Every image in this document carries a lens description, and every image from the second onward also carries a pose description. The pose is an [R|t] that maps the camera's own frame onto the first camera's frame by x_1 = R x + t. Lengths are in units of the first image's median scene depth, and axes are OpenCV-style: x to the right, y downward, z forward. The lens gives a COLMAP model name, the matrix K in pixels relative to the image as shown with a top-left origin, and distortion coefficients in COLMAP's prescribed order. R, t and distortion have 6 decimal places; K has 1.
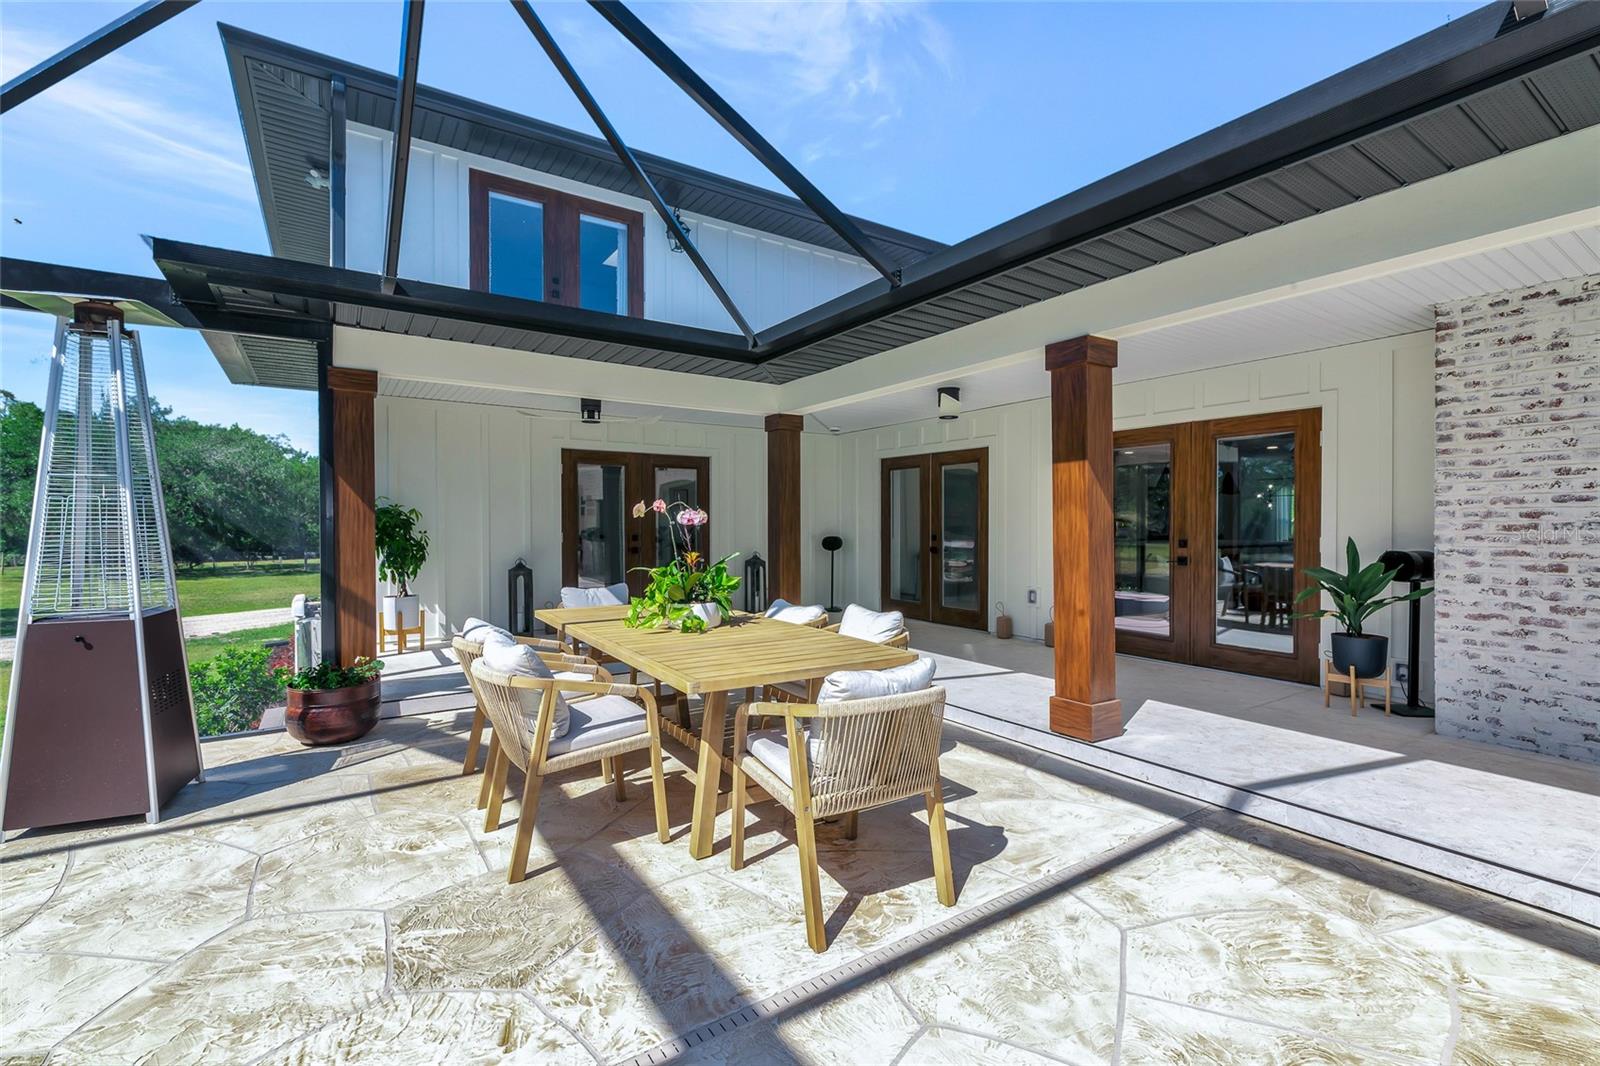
lens RADIAL K [[695.2, 0, 799.9], [0, 695.2, 529.7], [0, 0, 1]] dist [0.008903, 0.000177]
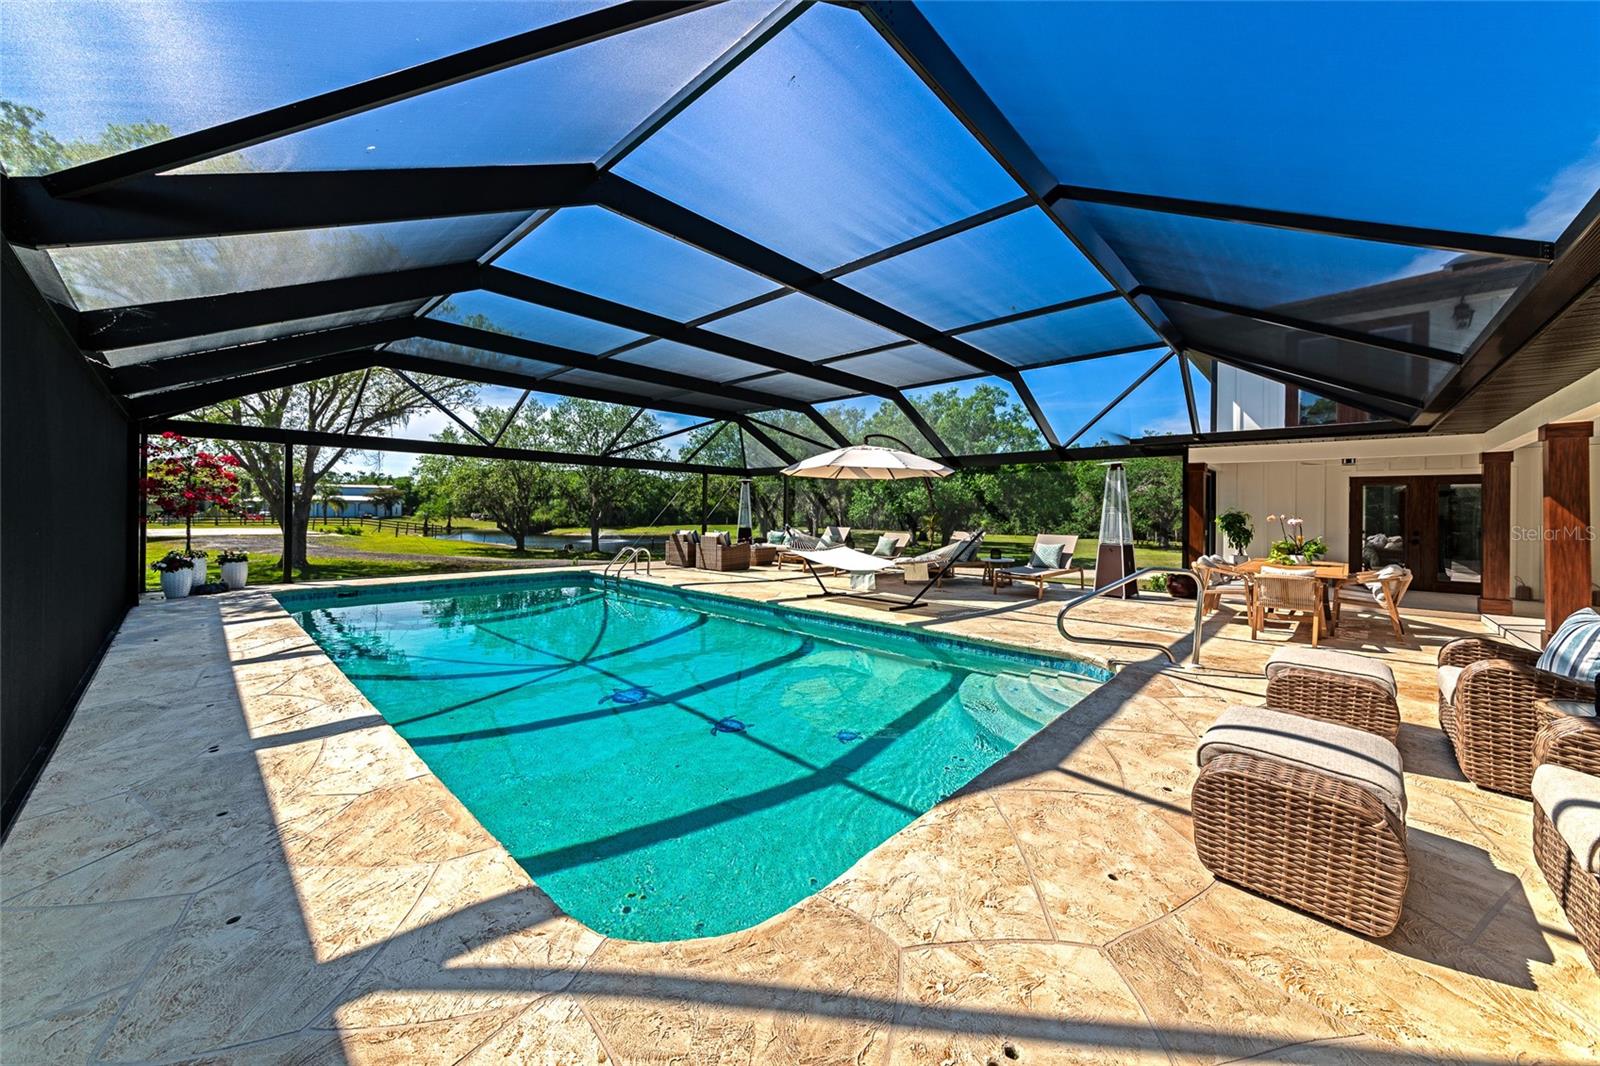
lens RADIAL K [[565.5, 0, 819.4], [0, 565.5, 515.5], [0, 0, 1]] dist [-0.000690, -0.000051]
pose [[0.249522, 0.011594, -0.968300, 1.269374], [-0.023499, 0.999706, 0.005915, -0.010696], [0.968084, 0.021278, 0.249721, -1.074016]]
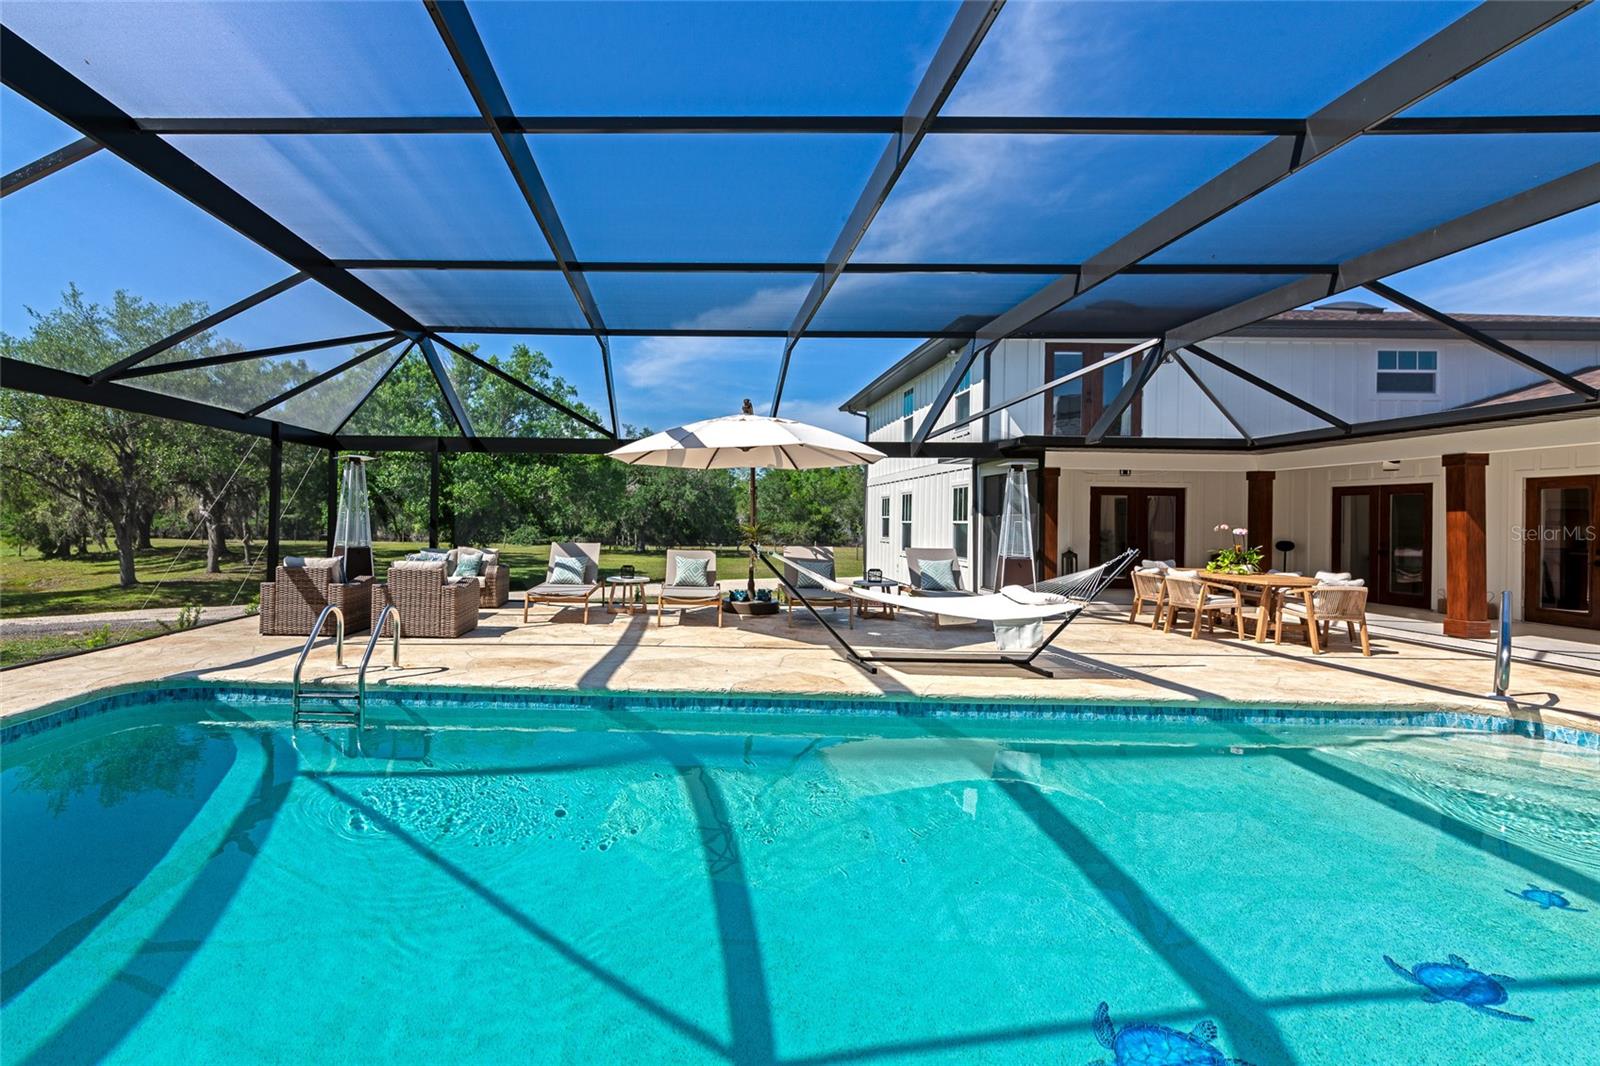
lens RADIAL K [[695.2, 0, 696.2], [0, 695.2, 527.5], [0, 0, 1]] dist [0.008903, 0.000177]
pose [[0.821642, 0.019685, -0.569664, -0.306656], [-0.019595, 0.999788, 0.006287, -0.009599], [0.569667, 0.005997, 0.821853, -2.091178]]
